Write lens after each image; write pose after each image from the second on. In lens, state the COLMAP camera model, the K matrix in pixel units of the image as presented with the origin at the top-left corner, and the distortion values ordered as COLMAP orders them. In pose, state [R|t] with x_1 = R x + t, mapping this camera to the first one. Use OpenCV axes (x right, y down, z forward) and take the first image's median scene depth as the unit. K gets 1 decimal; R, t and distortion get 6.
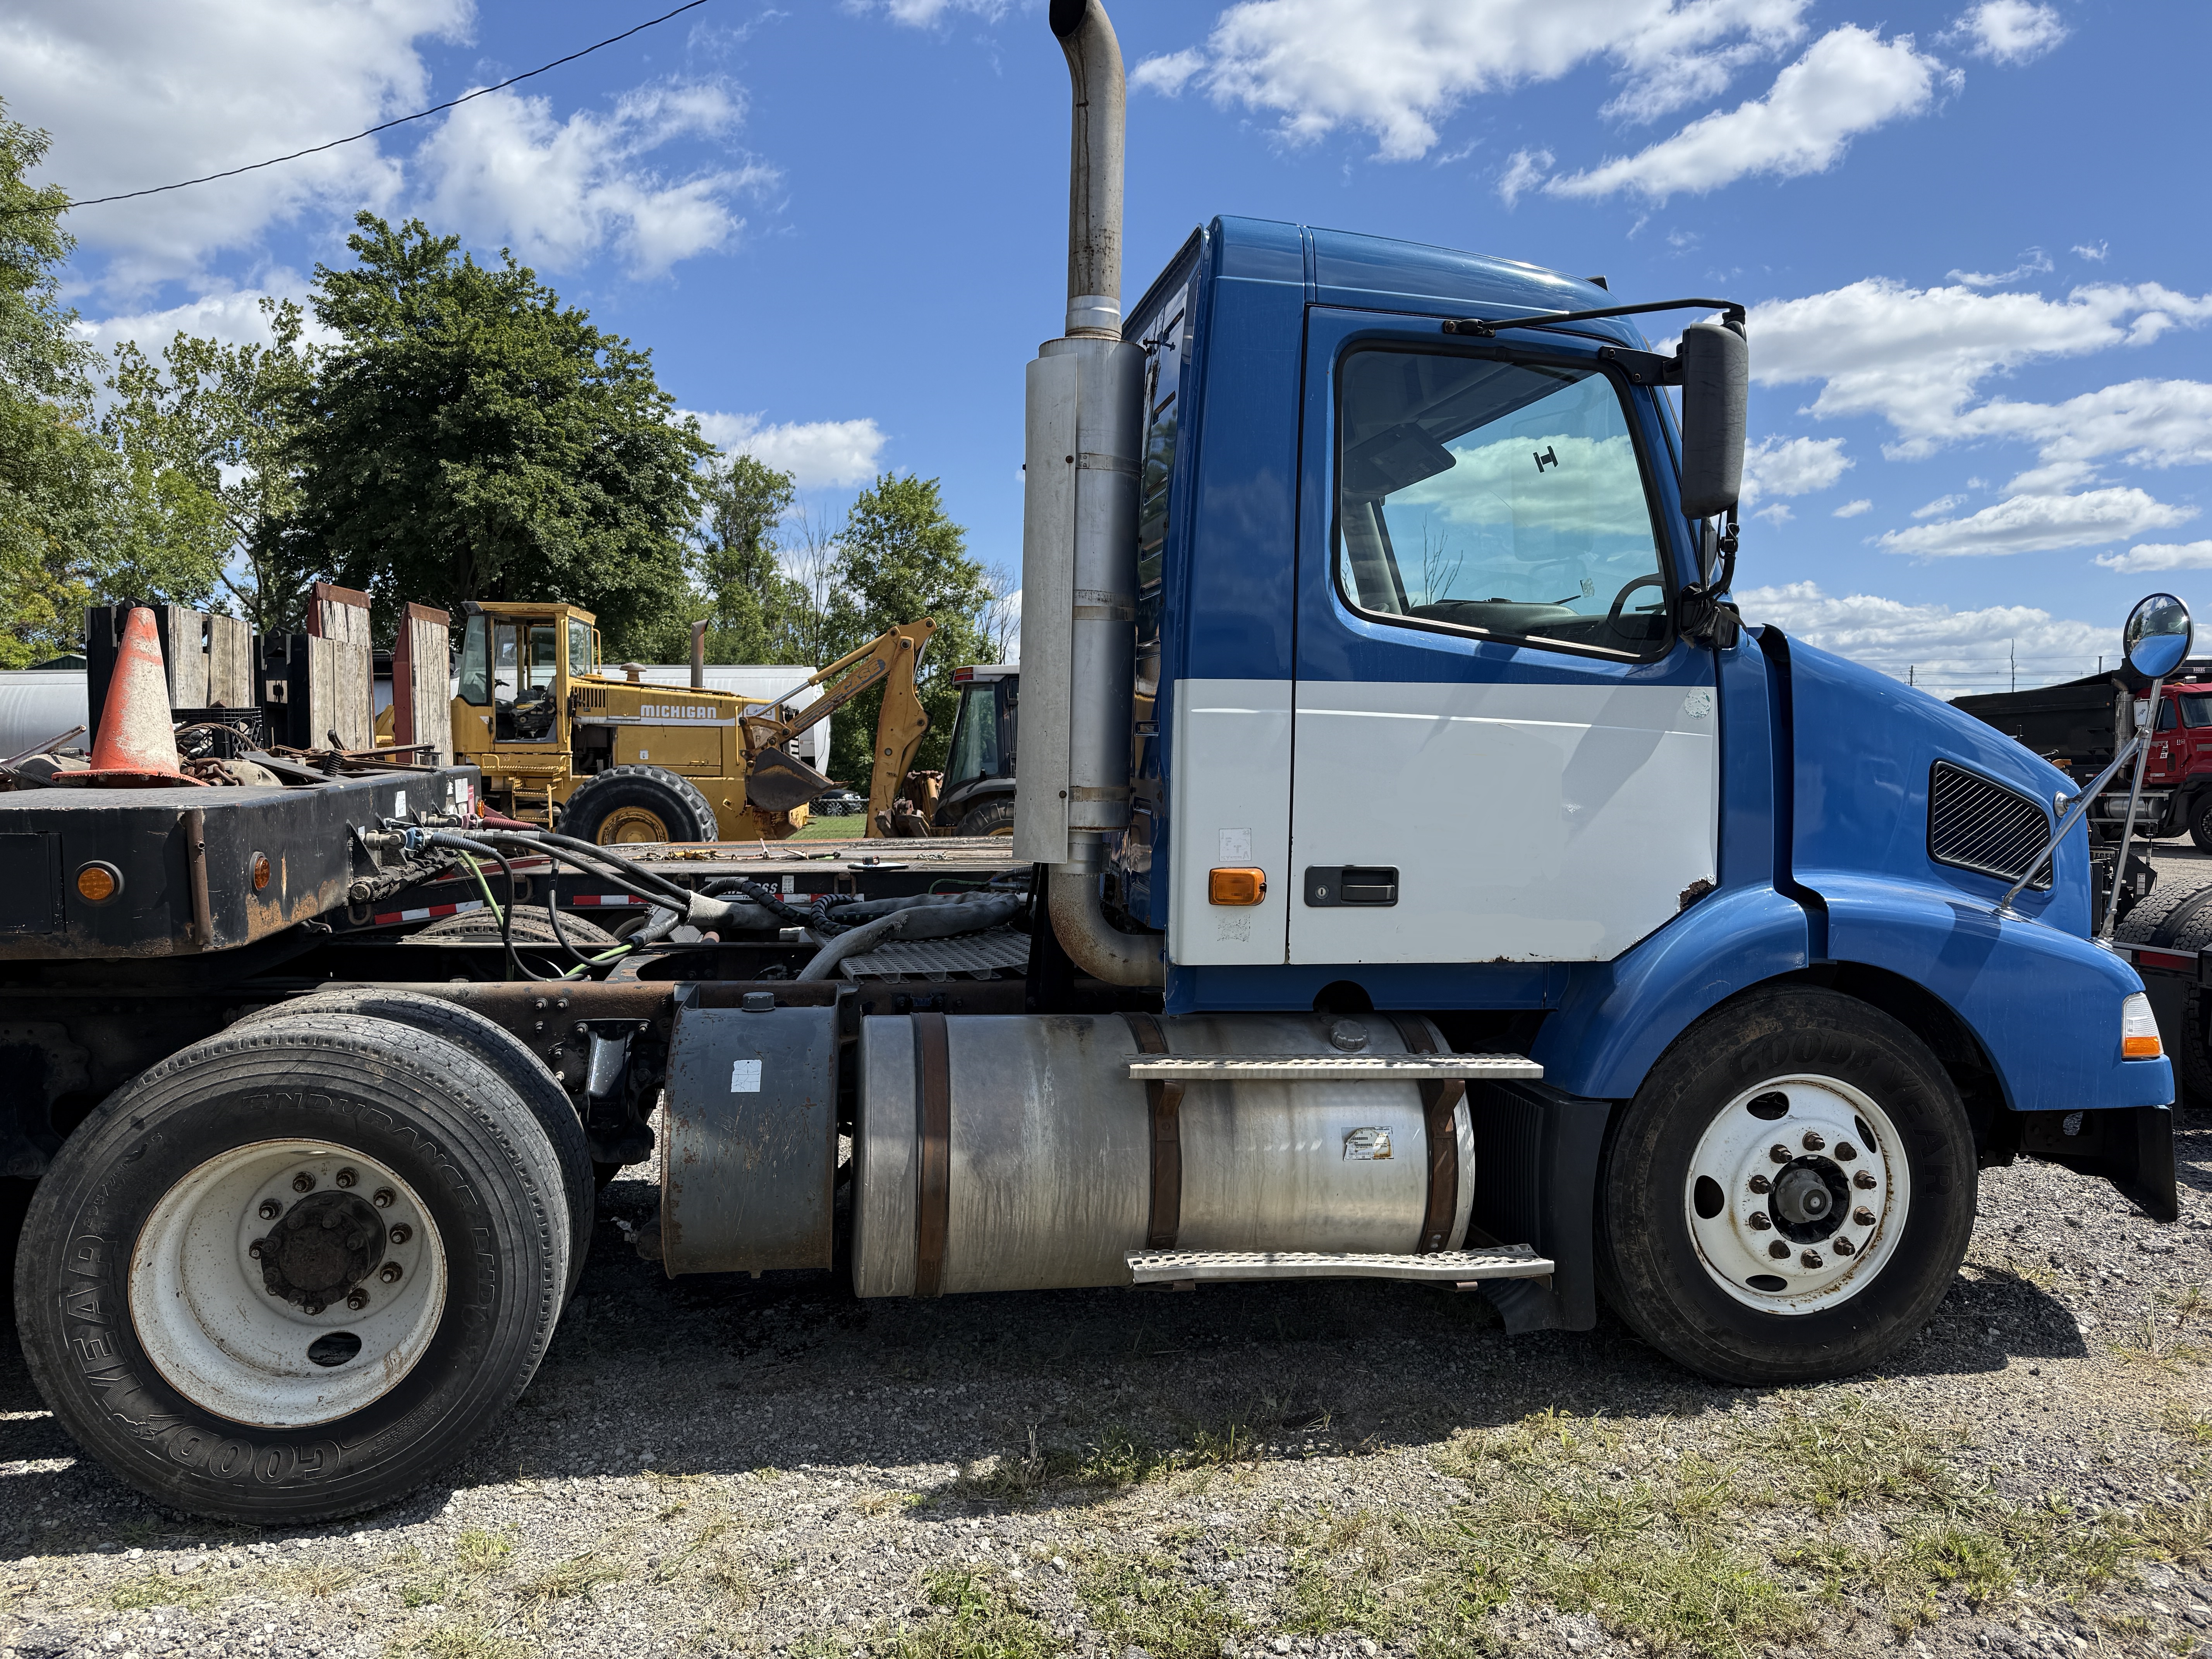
lens RADIAL K [[1553.9, 0, 1102.7], [0, 1553.9, 834.7], [0, 0, 1]] dist [0.053219, -0.061989]
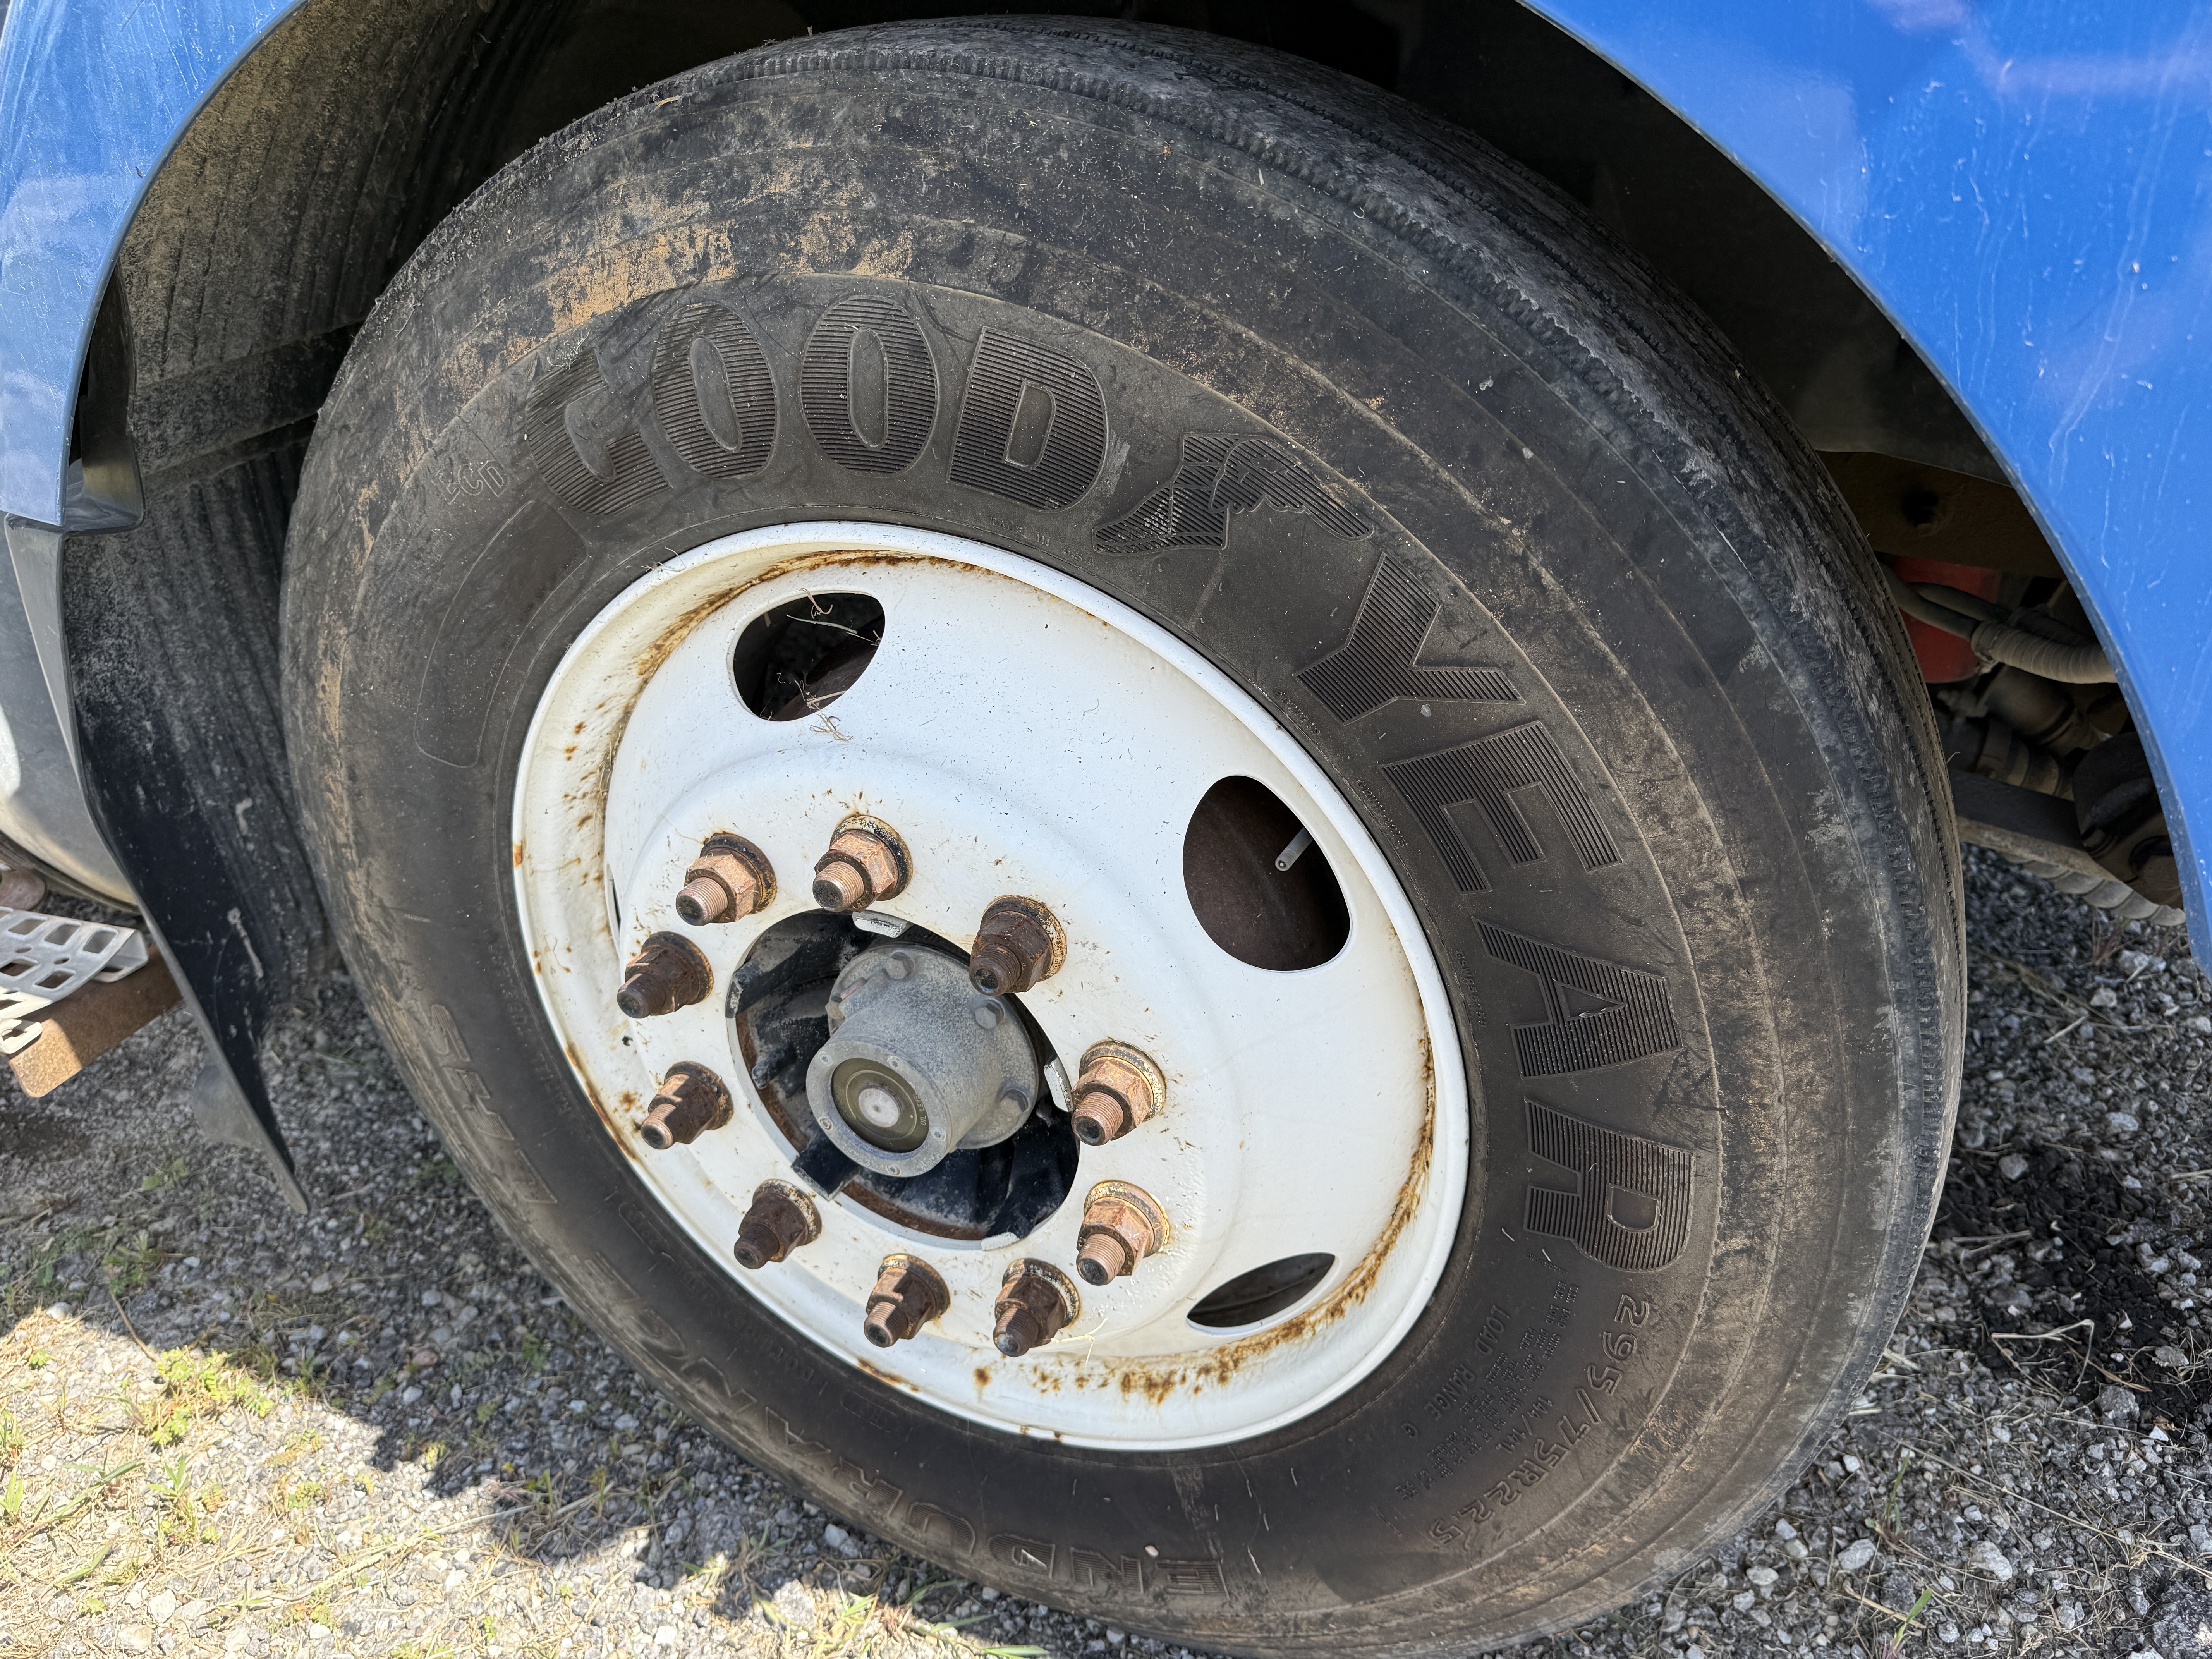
lens RADIAL K [[1553.9, 0, 1096.1], [0, 1553.9, 836.1], [0, 0, 1]] dist [0.053219, -0.061989]
pose [[0.840941, 0.243214, -0.483389, 0.568476], [-0.002875, 0.895297, 0.445461, 0.100040], [0.541119, -0.373216, 0.753591, 0.852729]]
